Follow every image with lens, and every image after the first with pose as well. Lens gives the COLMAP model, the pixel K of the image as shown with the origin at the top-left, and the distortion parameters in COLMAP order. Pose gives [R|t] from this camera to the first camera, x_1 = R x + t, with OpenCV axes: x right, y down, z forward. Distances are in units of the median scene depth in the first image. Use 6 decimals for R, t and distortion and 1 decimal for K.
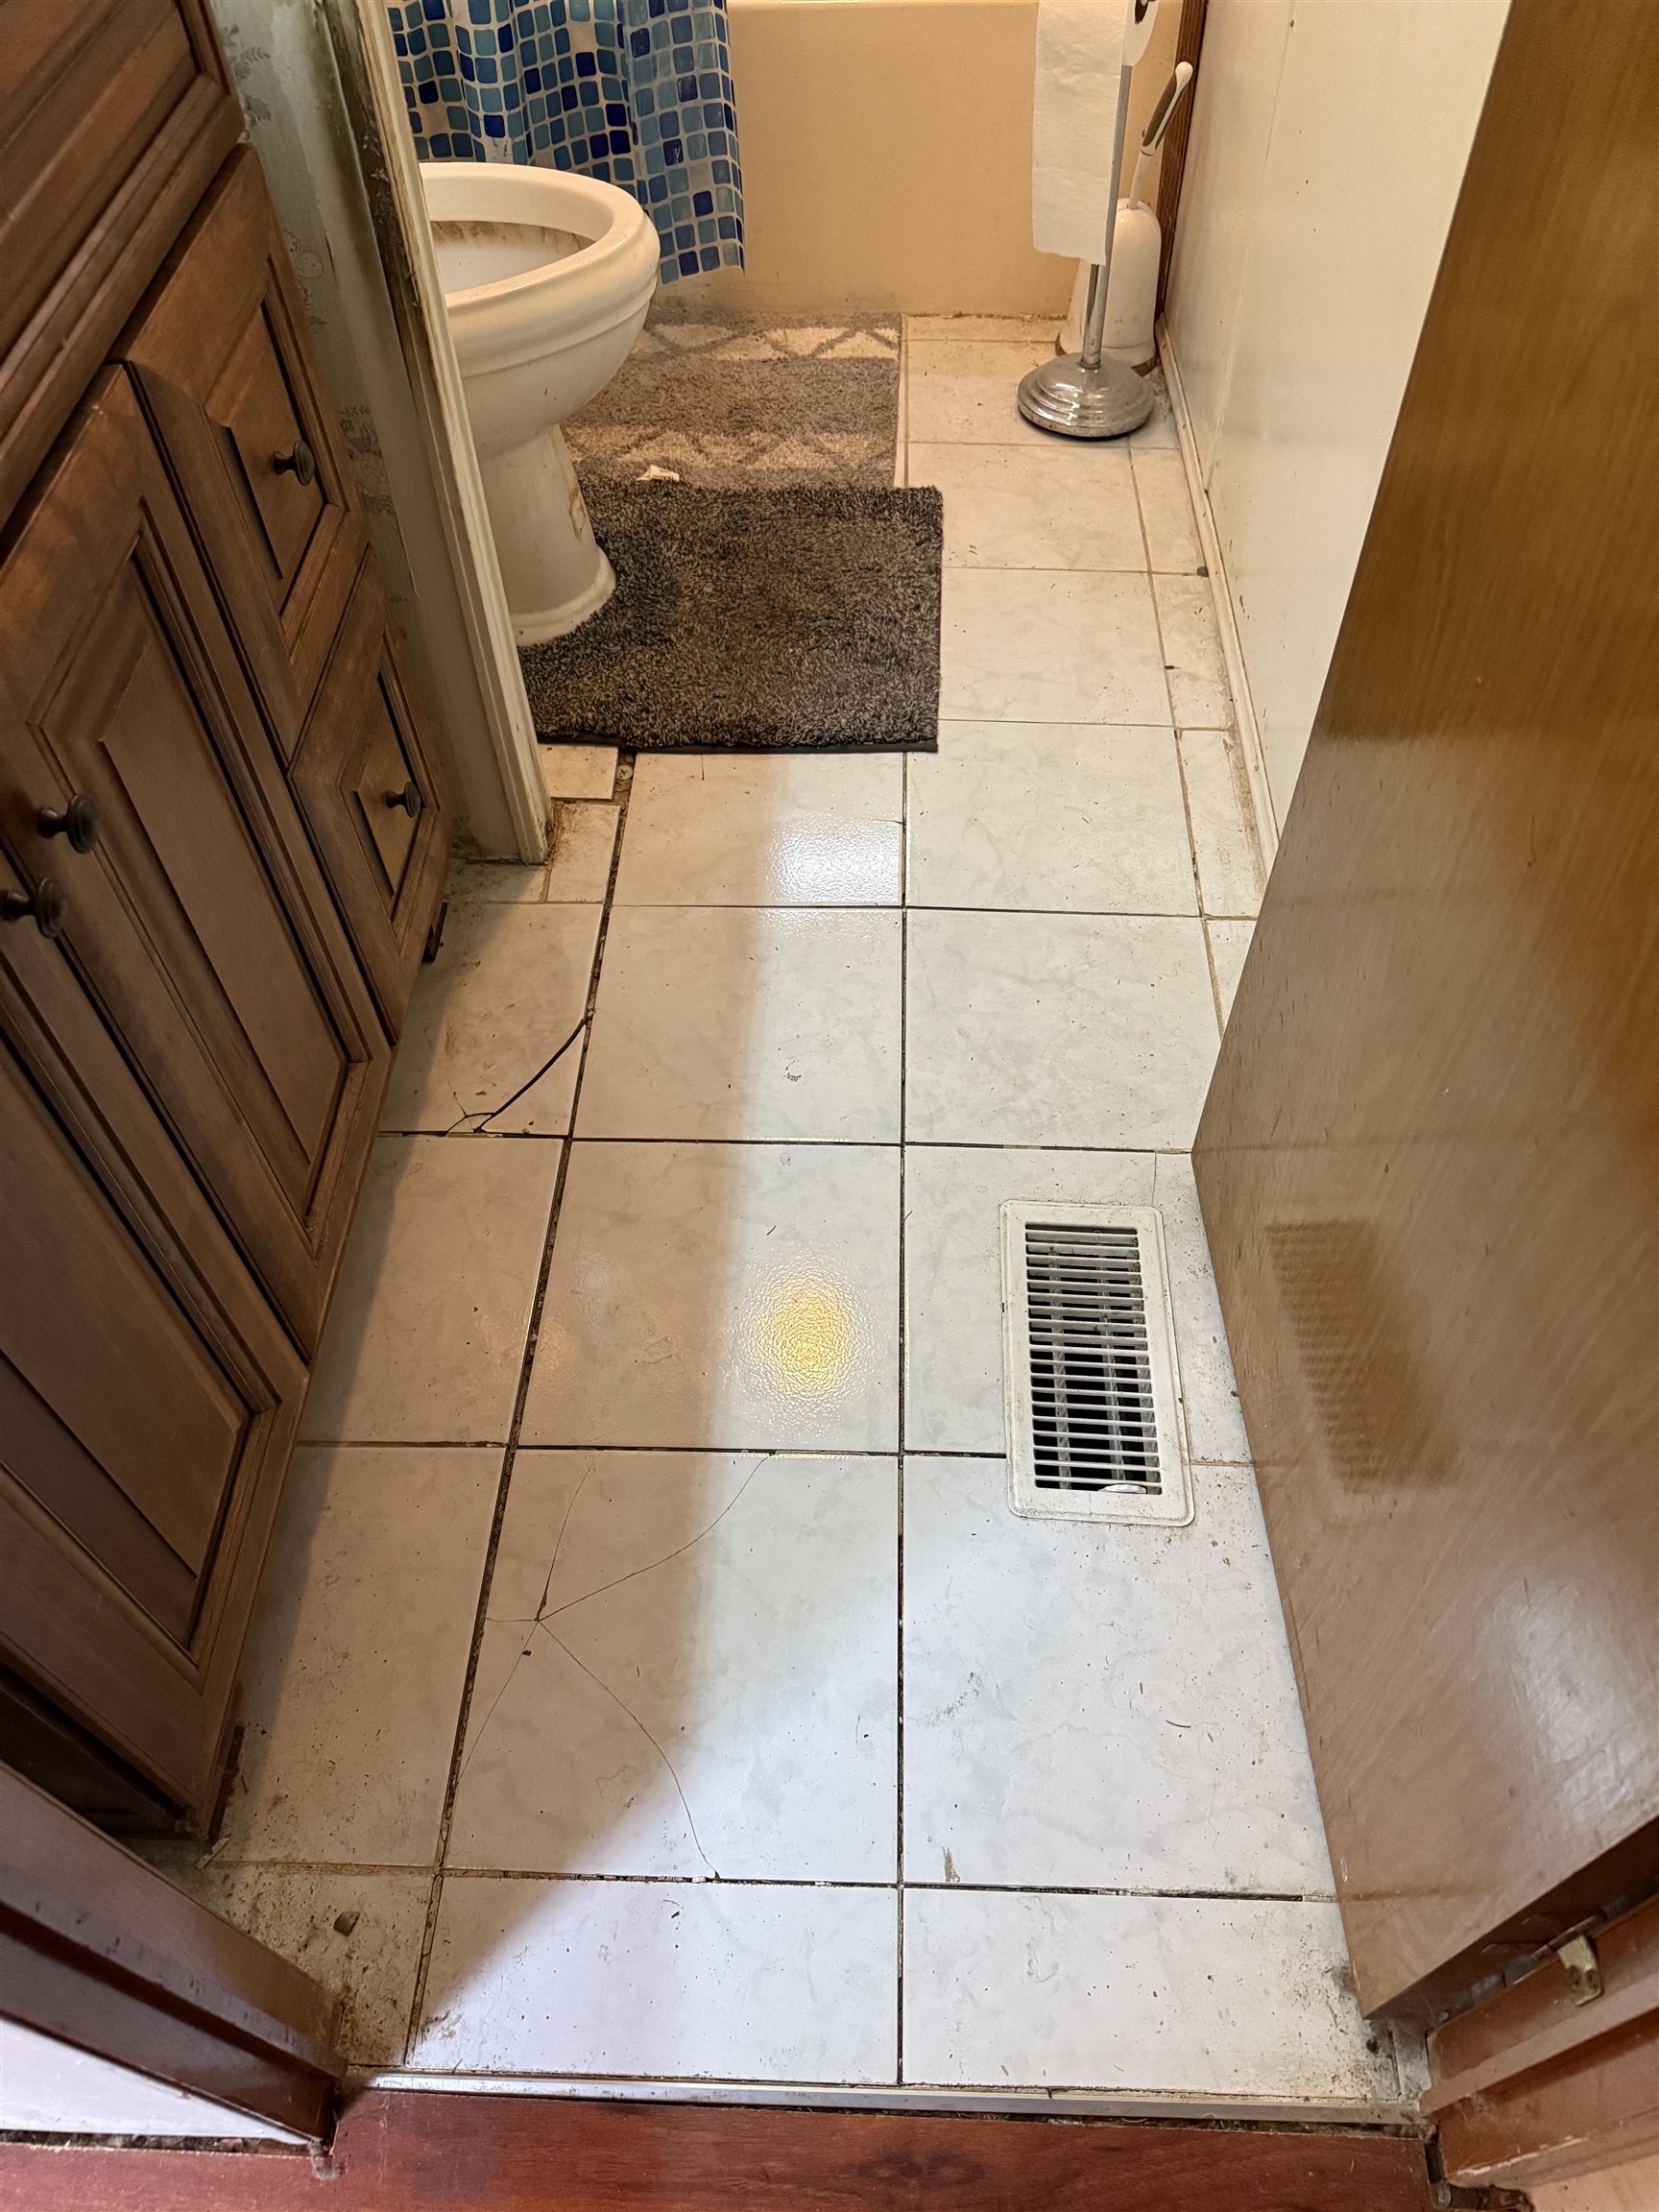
lens RADIAL K [[1585.1, 0, 844.8], [0, 1585.1, 1116.3], [0, 0, 1]] dist [0.031619, -0.017291]
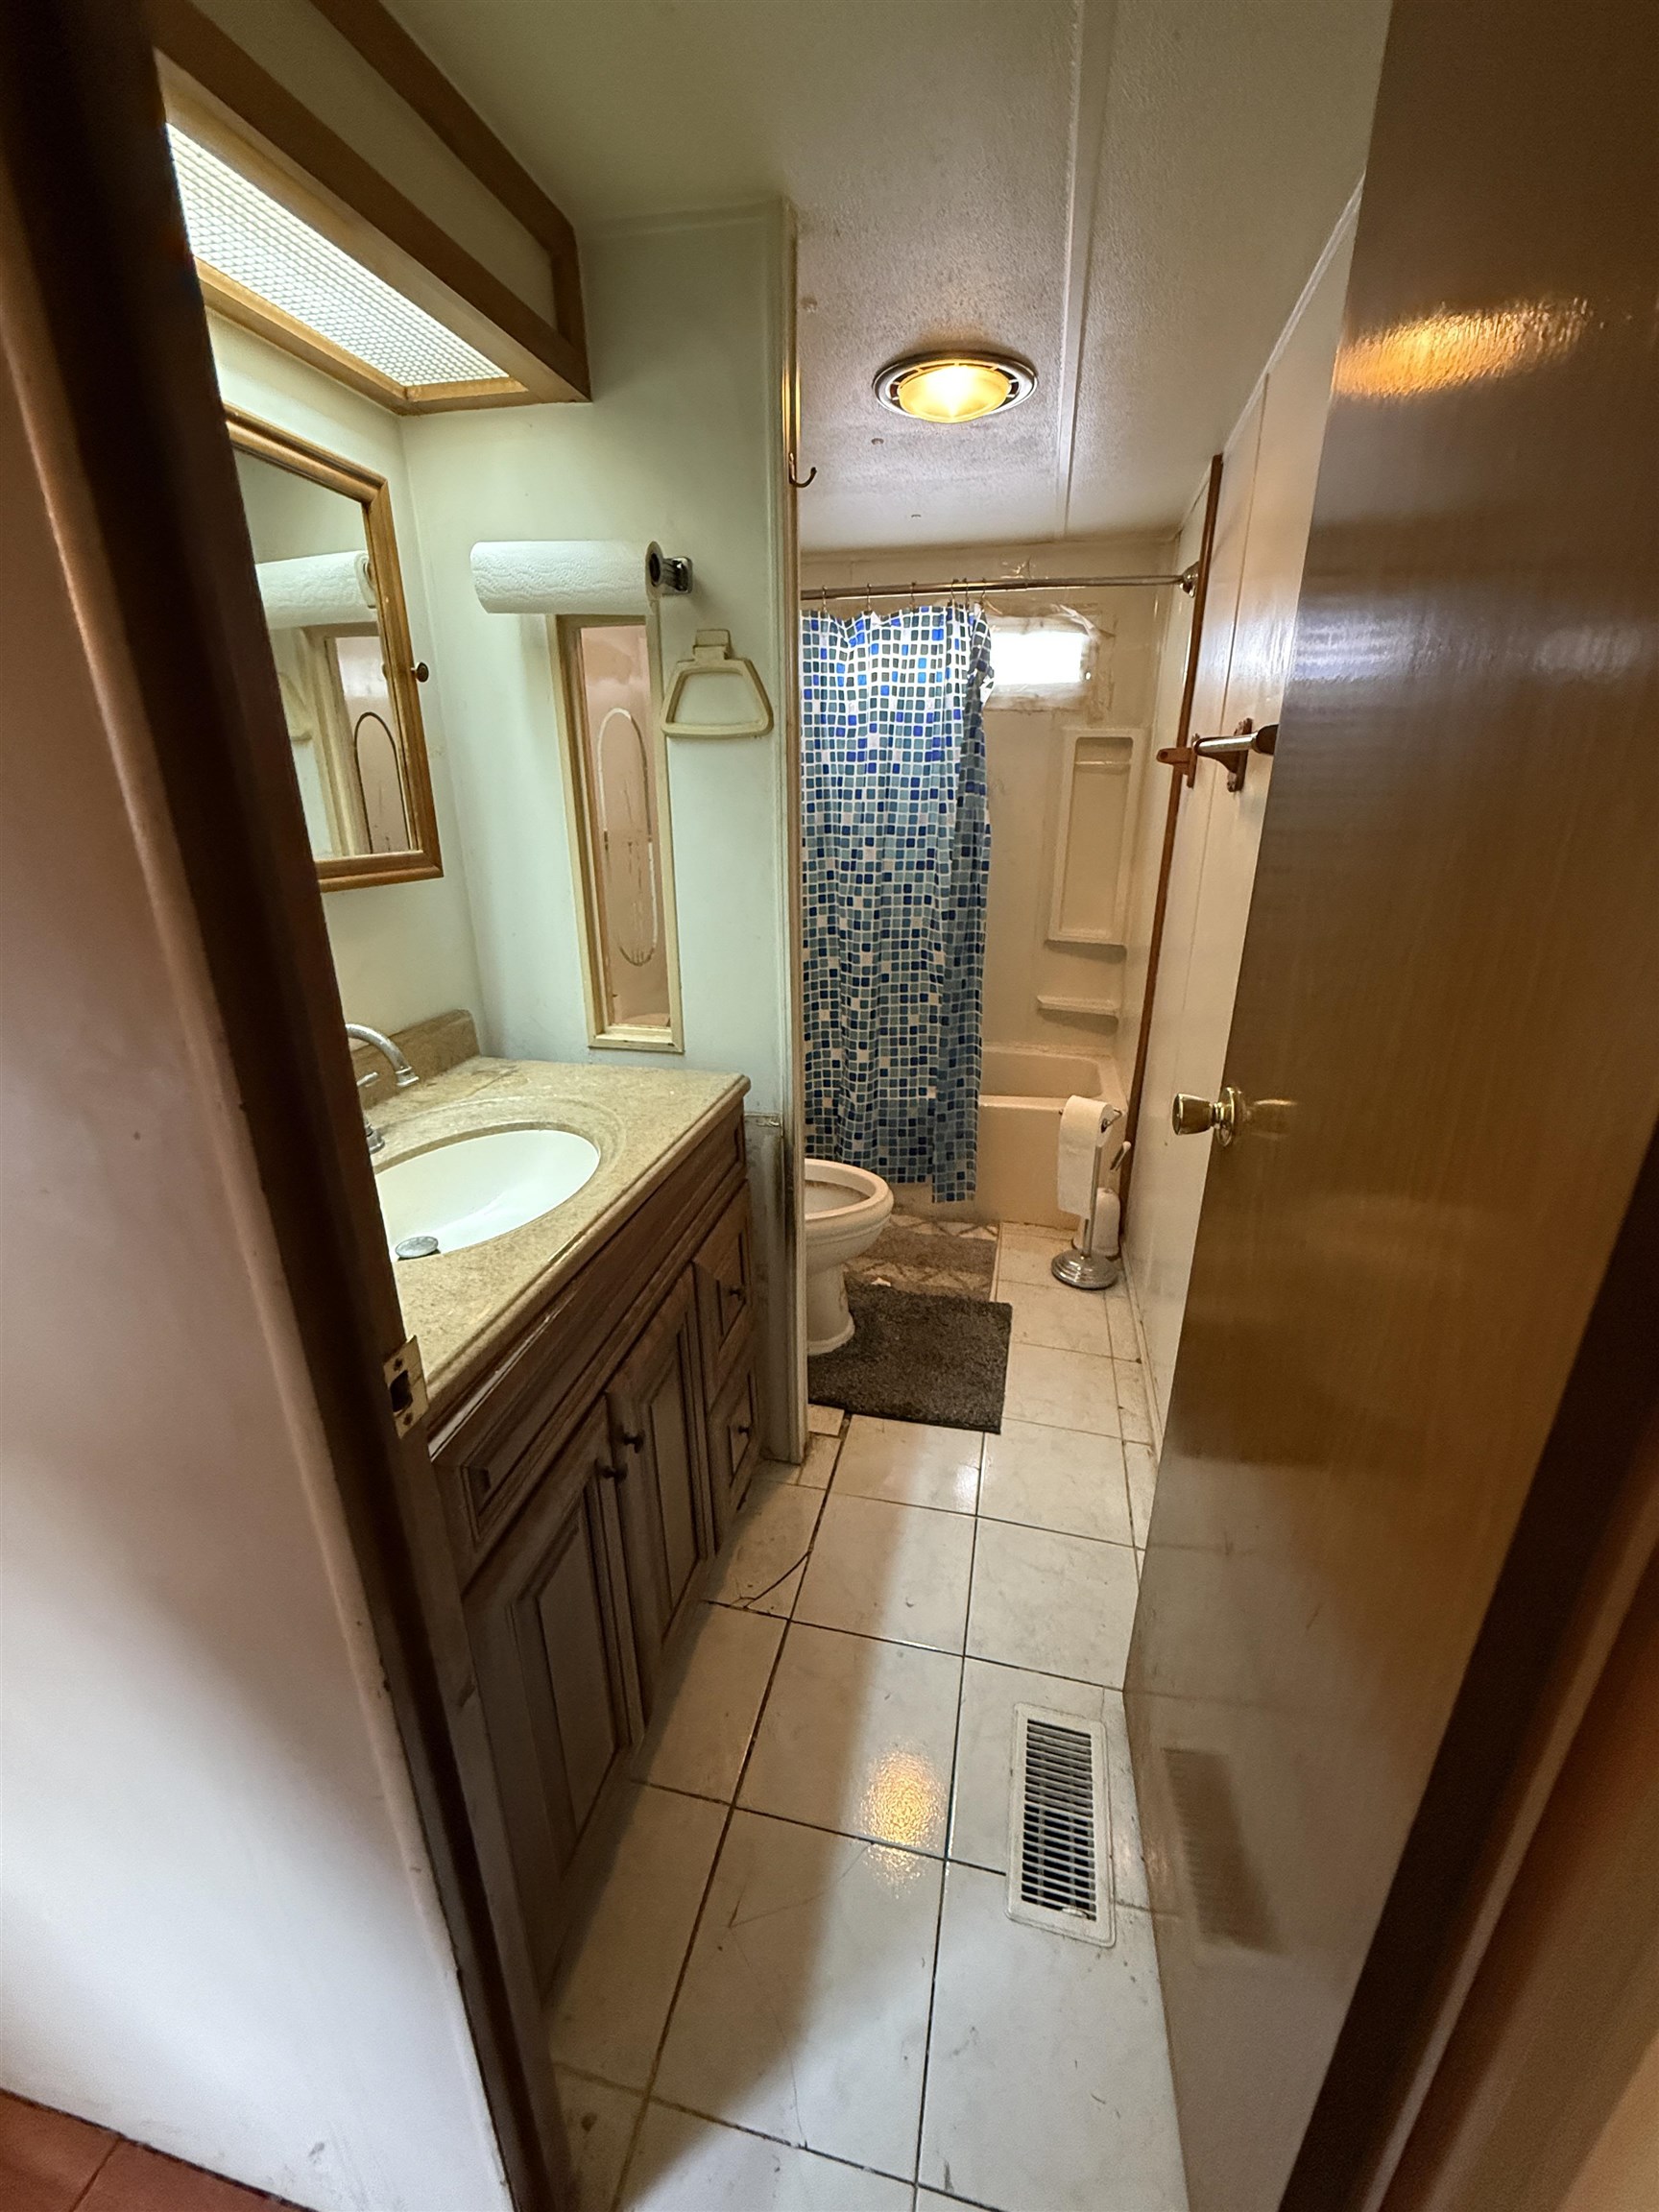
lens RADIAL K [[877.7, 0, 833.4], [0, 877.7, 1106.4], [0, 0, 1]] dist [0.002641, 0.000071]
pose [[0.981409, 0.076975, -0.175817, 0.017204], [-0.156586, 0.850840, -0.501550, 0.009294], [0.110985, 0.519756, 0.847075, -0.218464]]
